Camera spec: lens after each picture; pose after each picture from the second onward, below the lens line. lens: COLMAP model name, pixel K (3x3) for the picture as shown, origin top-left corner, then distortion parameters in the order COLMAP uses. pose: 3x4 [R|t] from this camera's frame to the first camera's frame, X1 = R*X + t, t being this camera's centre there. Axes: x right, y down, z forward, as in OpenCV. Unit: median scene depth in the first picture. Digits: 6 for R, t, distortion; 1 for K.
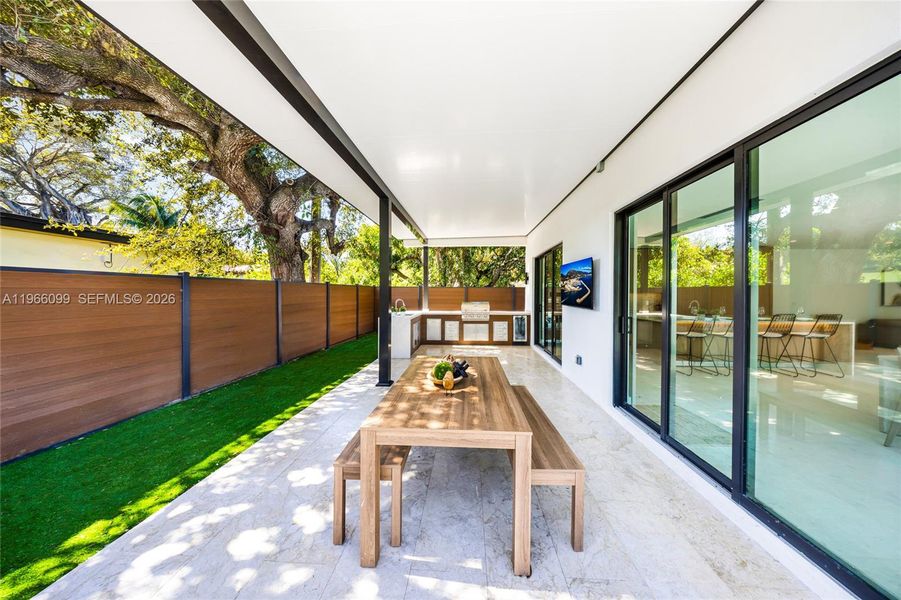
lens RADIAL K [[276.9, 0, 449.6], [0, 276.9, 297.1], [0, 0, 1]] dist [0.000737, -0.002538]
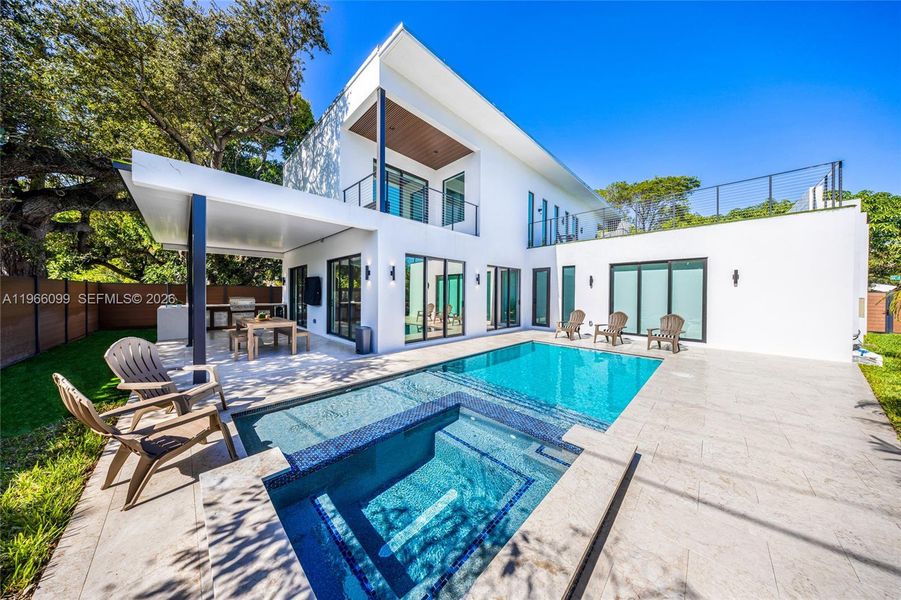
lens RADIAL K [[276.9, 0, 449.6], [0, 276.9, 297.1], [0, 0, 1]] dist [0.000737, -0.002538]
pose [[0.663483, -0.006392, 0.748164, -0.264109], [0.003374, 0.999979, 0.005551, 0.013790], [-0.748184, -0.001159, 0.663491, -0.713487]]
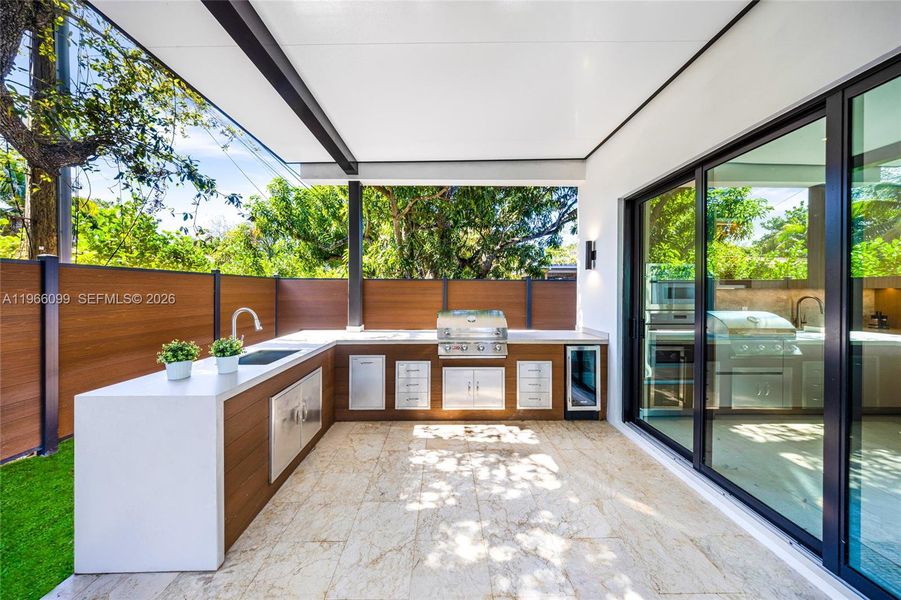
lens RADIAL K [[271.9, 0, 447.5], [0, 271.9, 290.2], [0, 0, 1]] dist [0.000644, -0.002314]
pose [[0.996243, 0.001378, 0.086591, 0.024298], [-0.000038, 0.999880, -0.015478, -0.007974], [-0.086602, 0.015417, 0.996124, 0.626066]]
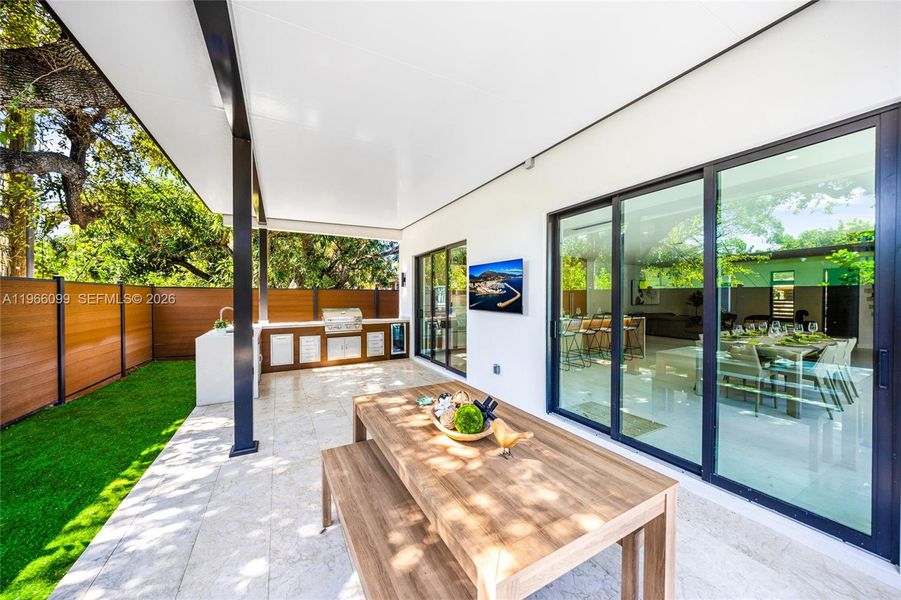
lens RADIAL K [[313.3, 0, 442.9], [0, 313.3, 301.0], [0, 0, 1]] dist [-0.008099, -0.000059]
pose [[0.850990, -0.010860, 0.525069, -0.130415], [0.010907, 0.999936, 0.003004, -0.002629], [-0.525069, 0.003171, 0.851054, 0.119104]]
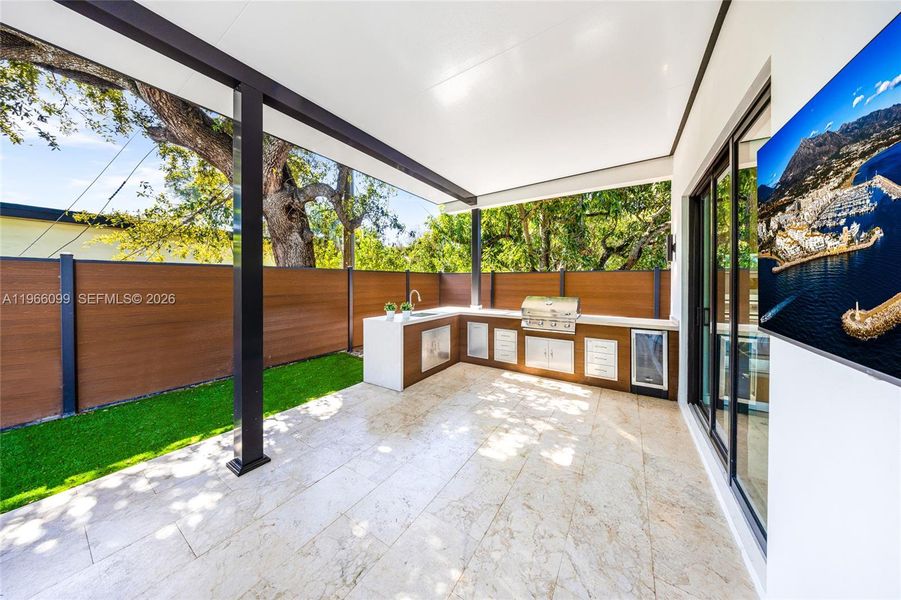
lens RADIAL K [[278.9, 0, 440.6], [0, 278.9, 283.9], [0, 0, 1]] dist [0.000749, 0.000078]
pose [[0.865473, 0.001623, -0.500953, 0.189122], [-0.005158, 0.999971, -0.005672, -0.004441], [0.500929, 0.007493, 0.865456, 0.435581]]
